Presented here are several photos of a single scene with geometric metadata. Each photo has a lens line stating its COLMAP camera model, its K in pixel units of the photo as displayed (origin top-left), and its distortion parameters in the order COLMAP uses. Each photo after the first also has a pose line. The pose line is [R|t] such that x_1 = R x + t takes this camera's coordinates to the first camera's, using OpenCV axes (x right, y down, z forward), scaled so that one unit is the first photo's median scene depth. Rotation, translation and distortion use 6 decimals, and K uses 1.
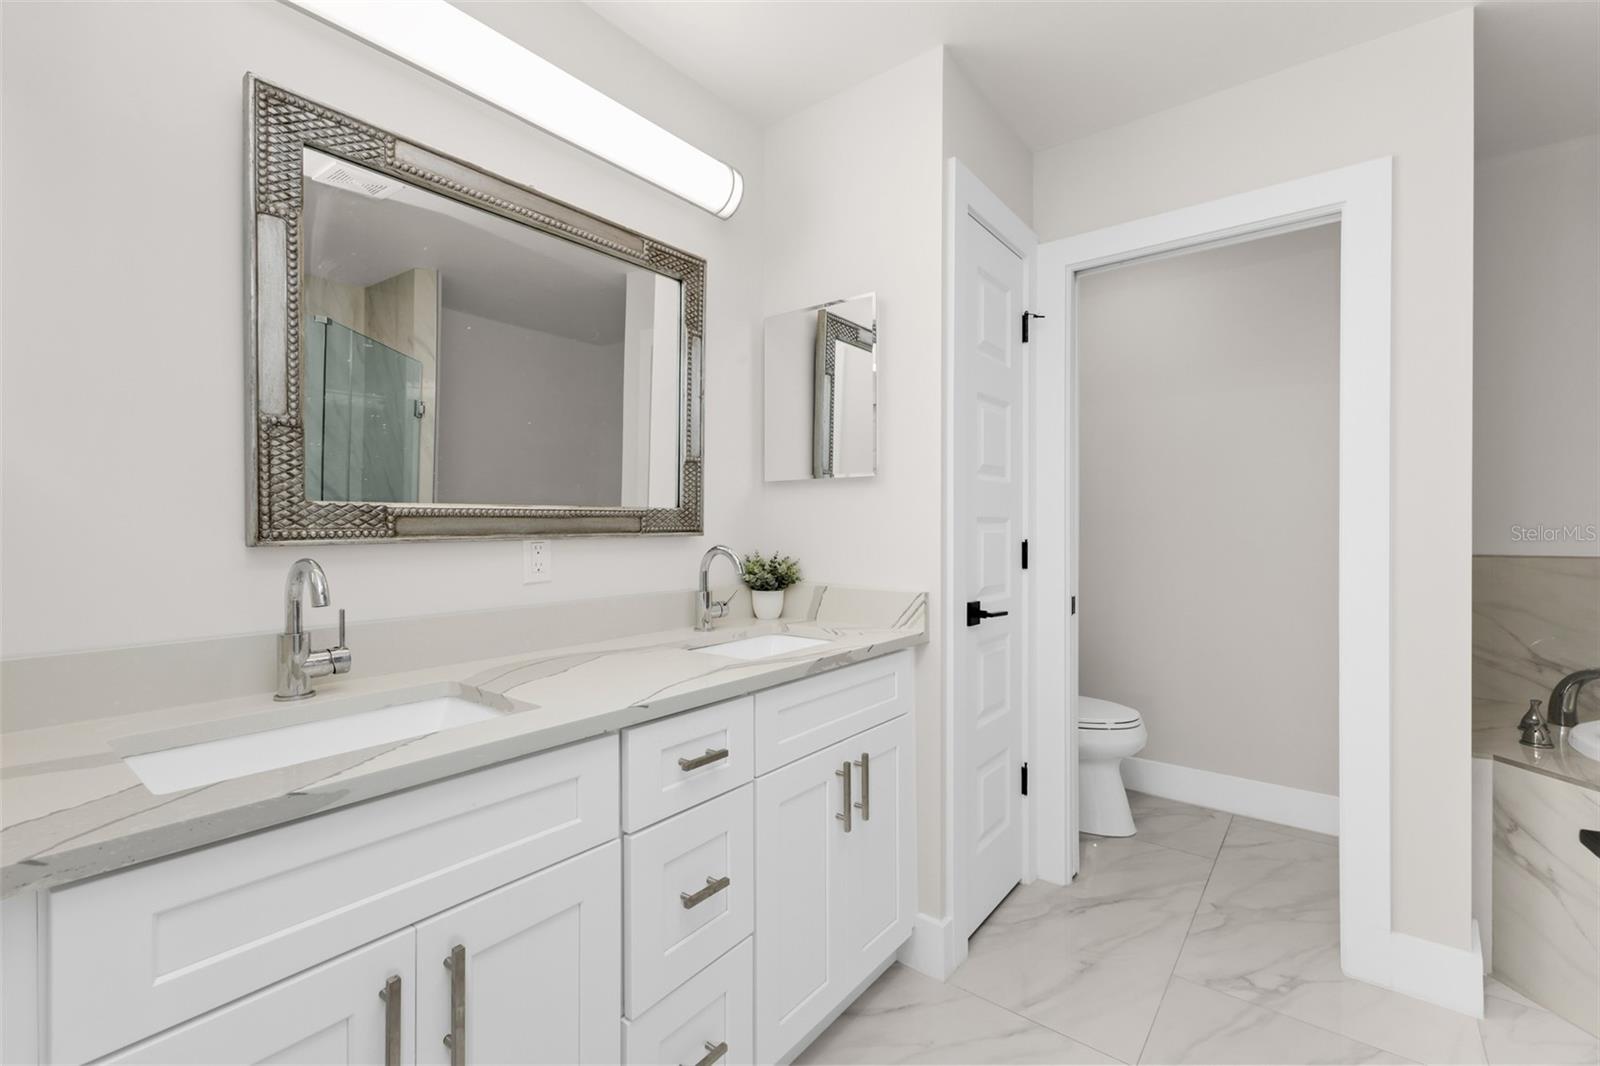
lens RADIAL K [[688.9, 0, 787.8], [0, 688.9, 529.3], [0, 0, 1]] dist [0.012598, -0.004727]
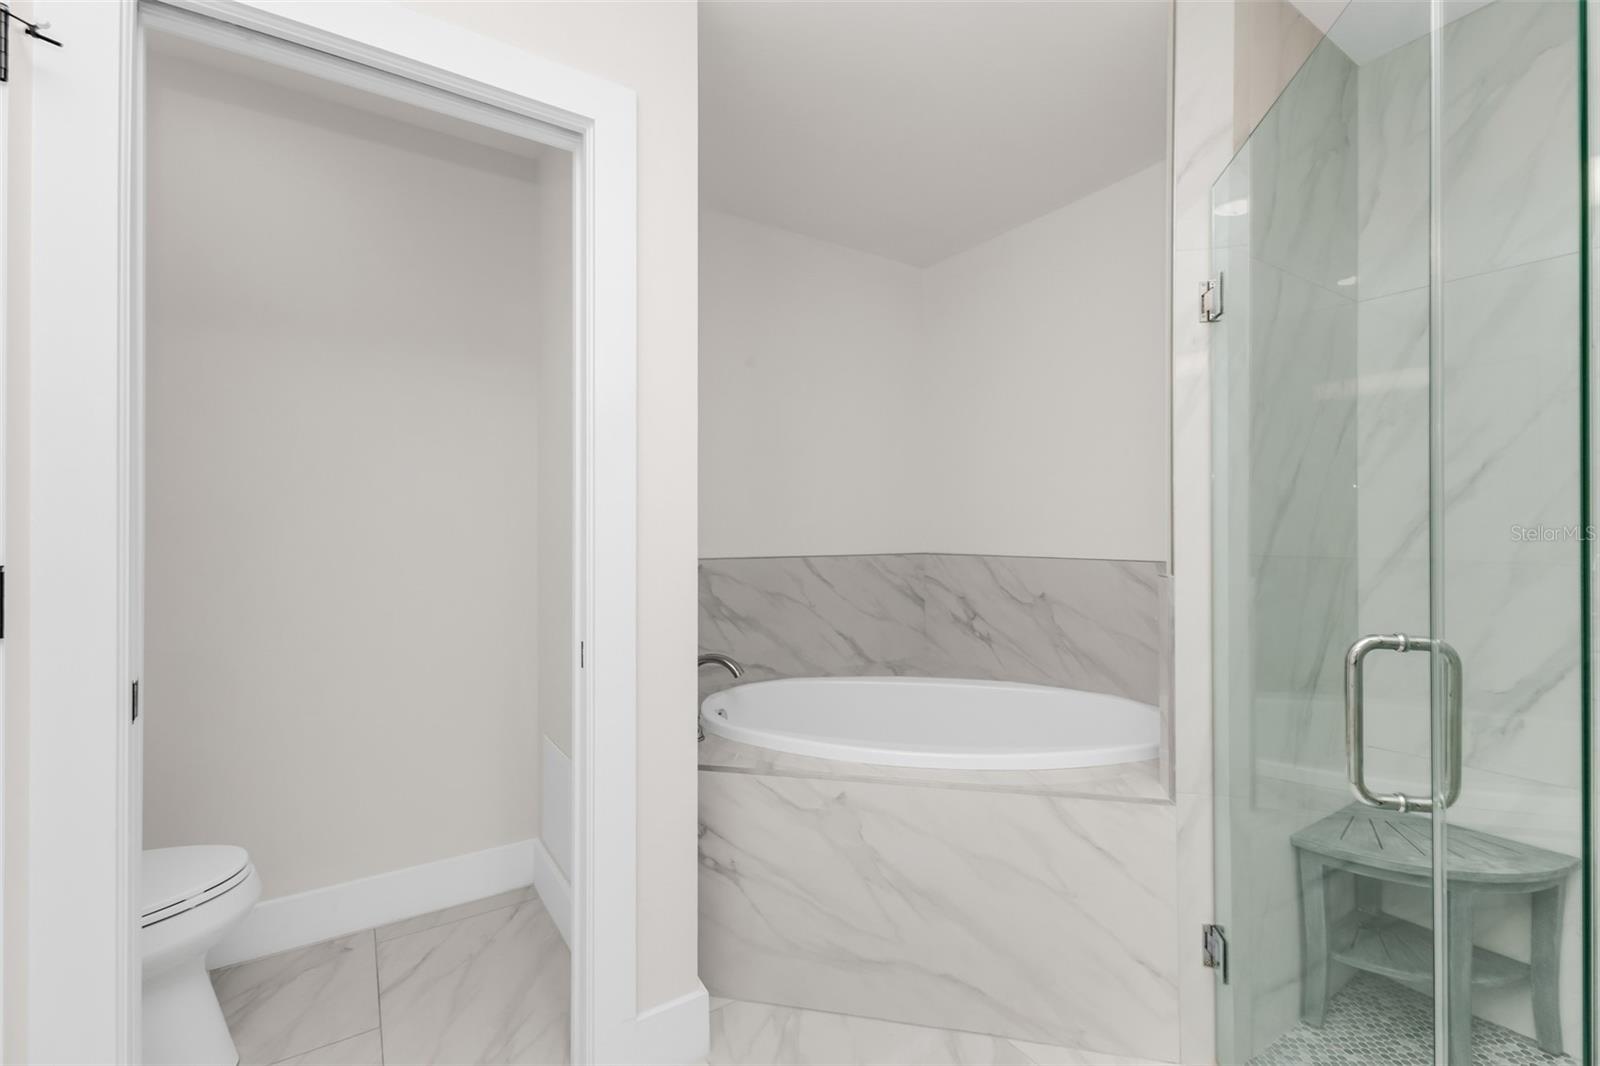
lens RADIAL K [[688.9, 0, 787.8], [0, 688.9, 529.3], [0, 0, 1]] dist [0.012598, -0.004727]
pose [[0.309071, 0.000833, 0.951039, 0.099818], [0.006991, 0.999971, -0.003147, -0.000764], [-0.951013, 0.007621, 0.309056, 0.415304]]
